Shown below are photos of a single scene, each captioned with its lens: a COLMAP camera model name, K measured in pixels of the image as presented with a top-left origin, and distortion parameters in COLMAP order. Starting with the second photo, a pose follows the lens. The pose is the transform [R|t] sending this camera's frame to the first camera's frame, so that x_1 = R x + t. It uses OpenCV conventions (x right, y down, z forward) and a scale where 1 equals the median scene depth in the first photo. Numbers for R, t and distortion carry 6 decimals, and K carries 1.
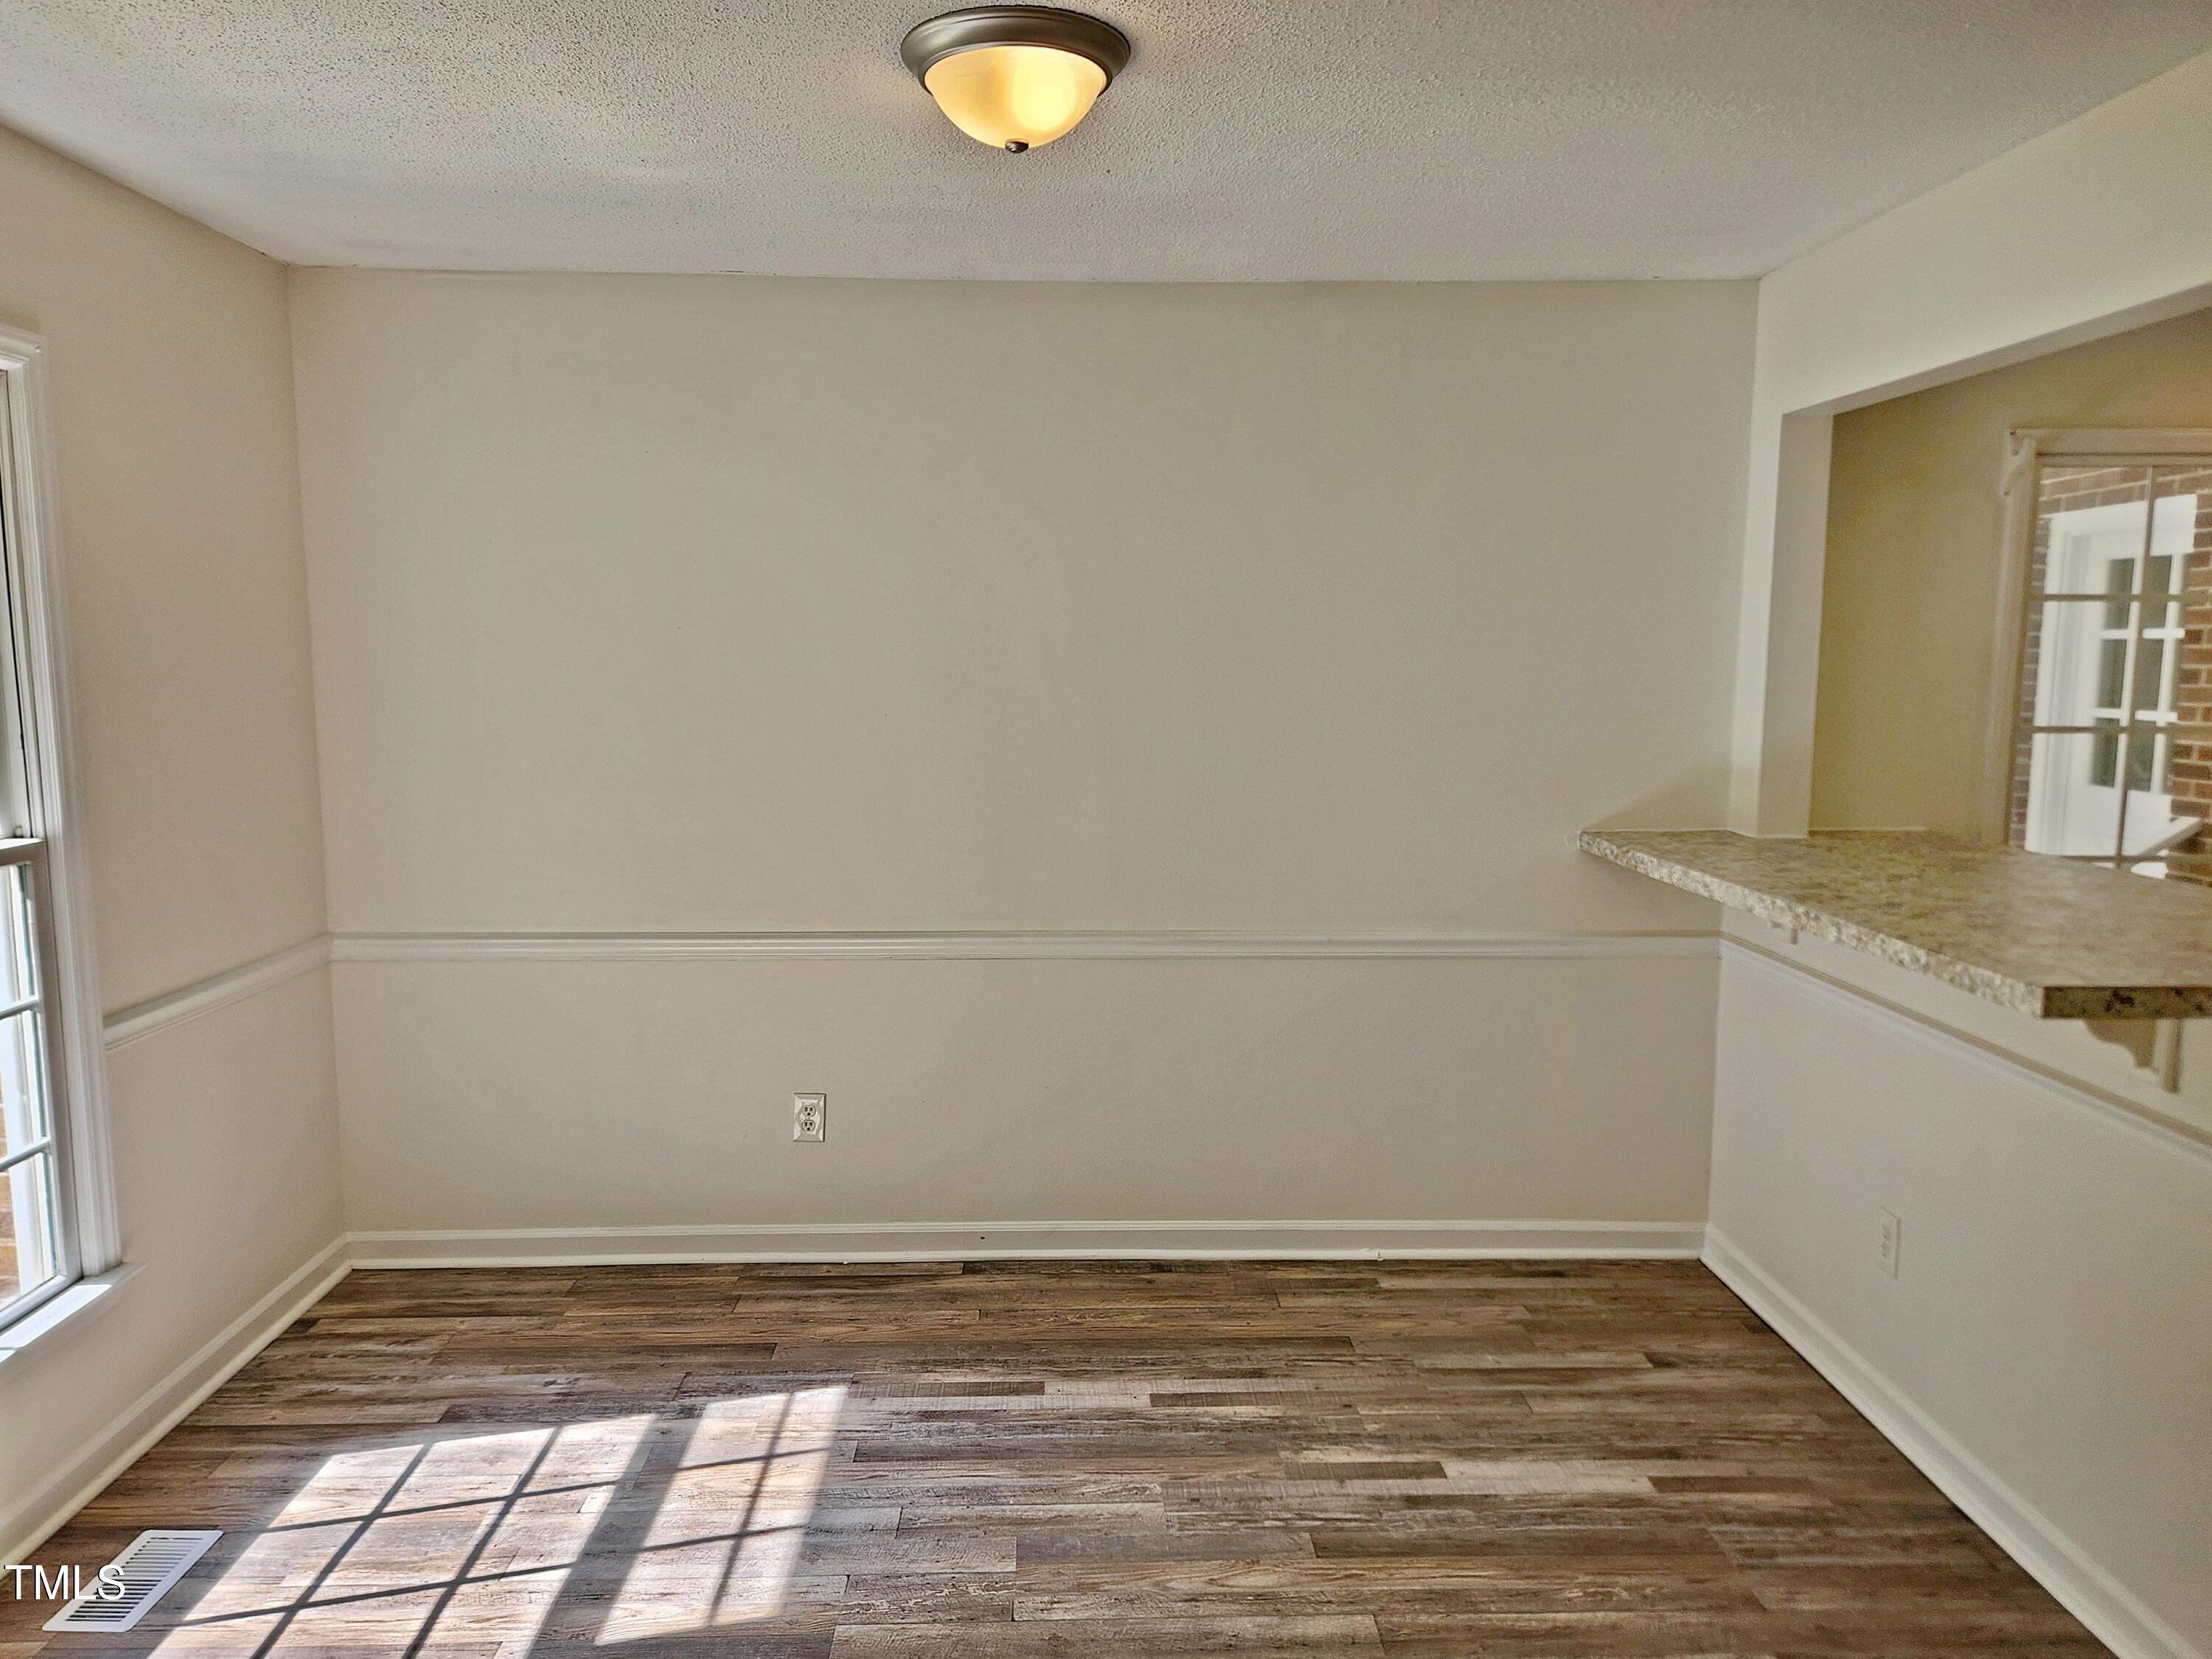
lens RADIAL K [[1489.6, 0, 1107.6], [0, 1489.6, 853.9], [0, 0, 1]] dist [0.049492, -0.049925]
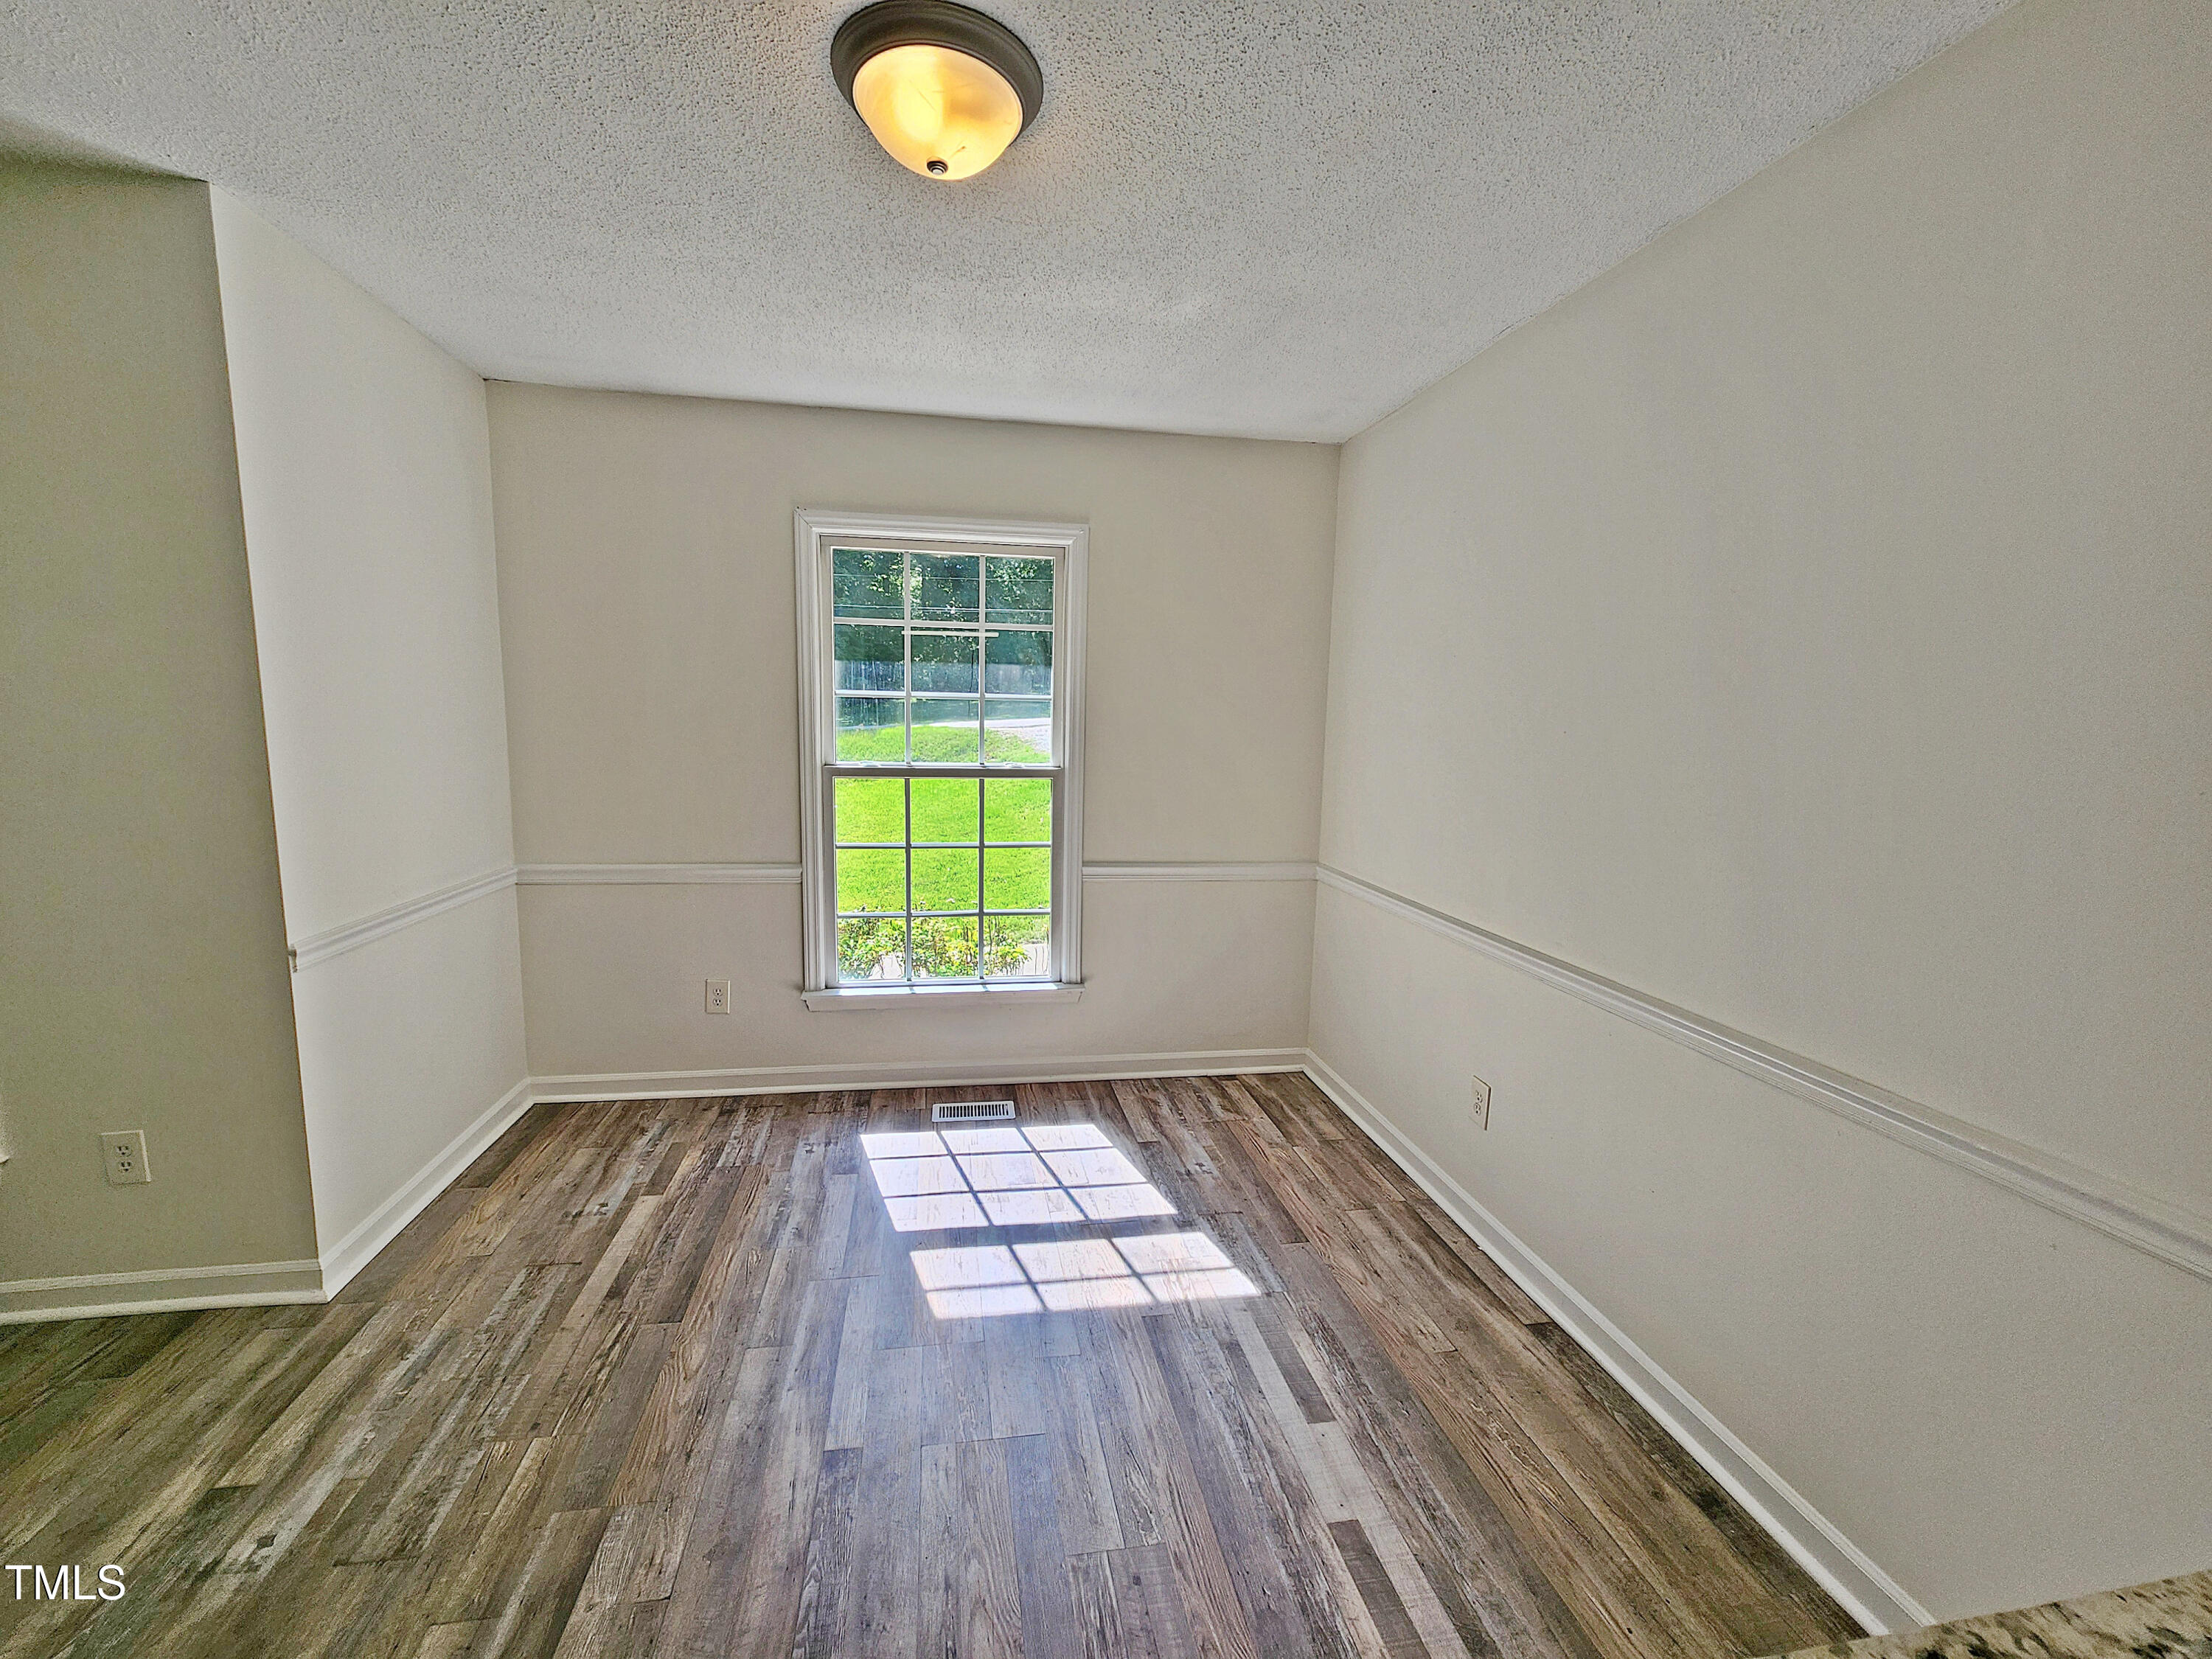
lens RADIAL K [[901.8, 0, 1106.0], [0, 901.8, 829.5], [0, 0, 1]] dist [-0.002094, -0.000087]
pose [[0.155297, 0.130408, -0.979222, 0.445578], [-0.151143, 0.982714, 0.106903, -0.057904], [0.976237, 0.131401, 0.172323, 0.700792]]
